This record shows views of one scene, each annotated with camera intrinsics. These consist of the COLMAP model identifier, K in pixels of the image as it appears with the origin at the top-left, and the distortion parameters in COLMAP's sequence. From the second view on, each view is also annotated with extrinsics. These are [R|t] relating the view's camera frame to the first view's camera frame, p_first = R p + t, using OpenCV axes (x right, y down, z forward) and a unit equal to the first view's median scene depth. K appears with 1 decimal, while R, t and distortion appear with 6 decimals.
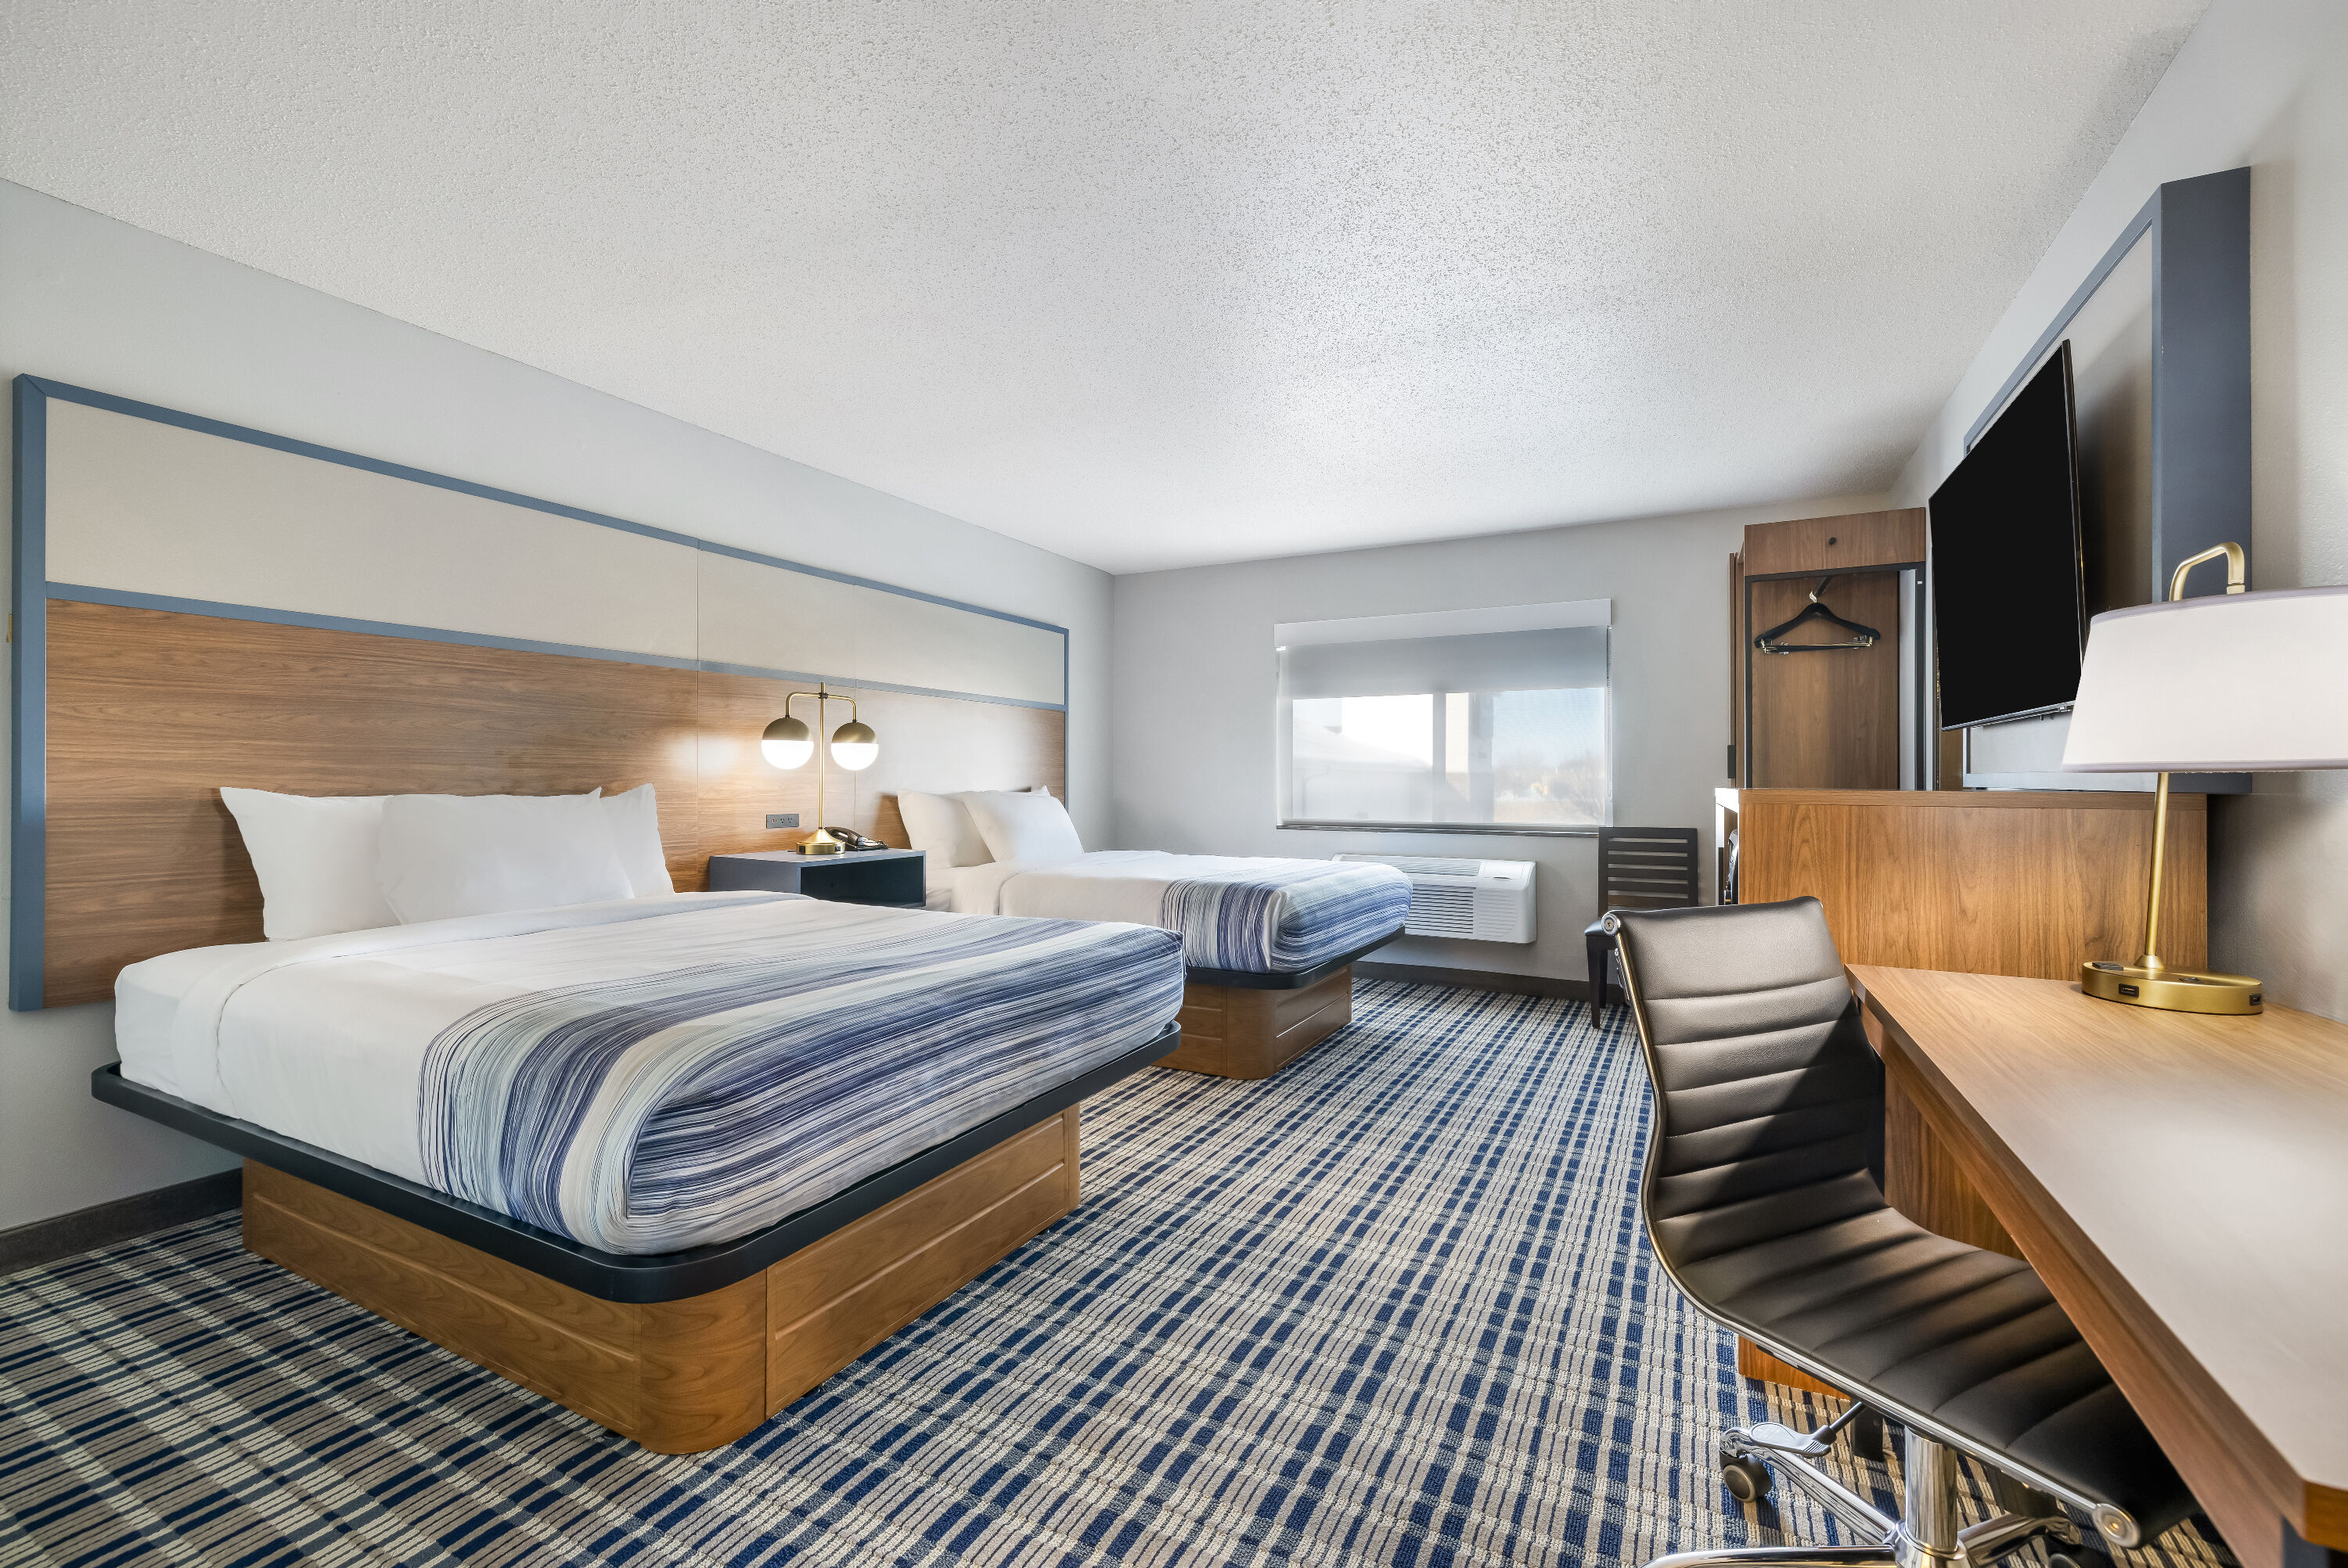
lens RADIAL K [[996.8, 0, 1167.2], [0, 996.8, 777.7], [0, 0, 1]] dist [-0.003607, 0.000850]
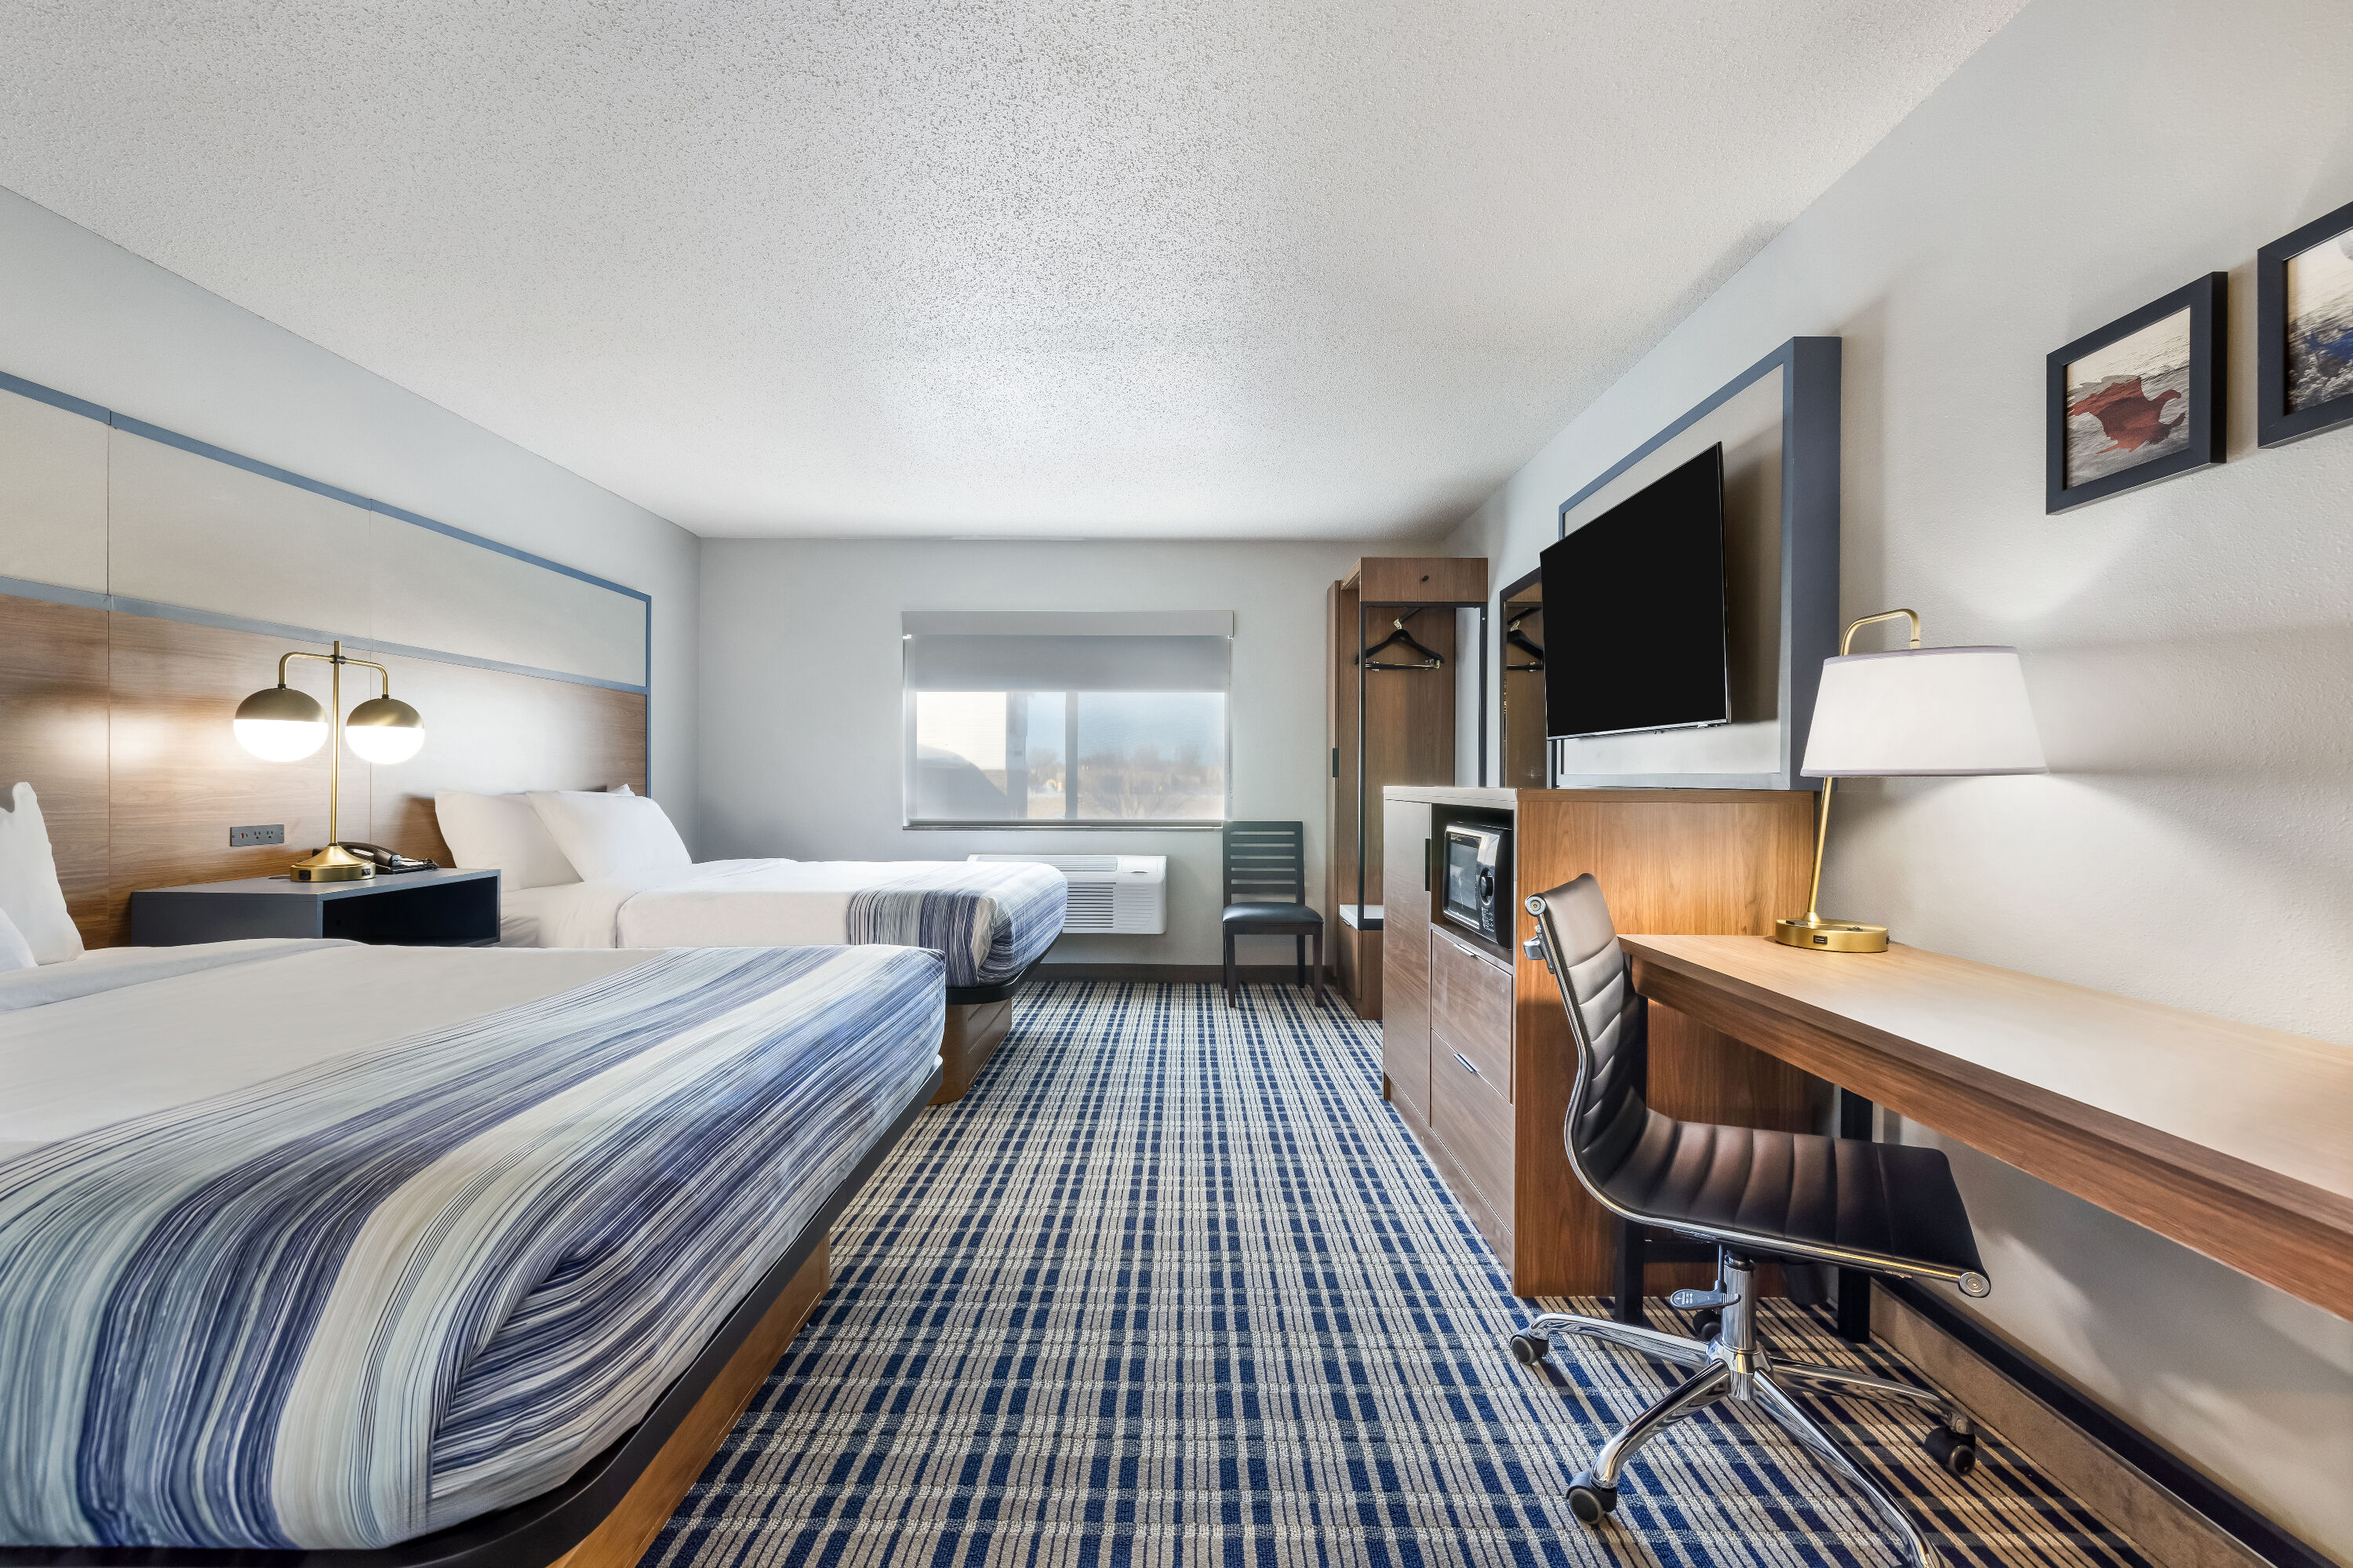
lens RADIAL K [[999.1, 0, 1185.1], [0, 999.1, 781.0], [0, 0, 1]] dist [-0.003607, 0.000850]
pose [[0.881949, 0.000143, 0.471345, -0.146809], [-0.003341, 0.999977, 0.005949, -0.001300], [-0.471333, -0.006822, 0.881929, 0.079415]]
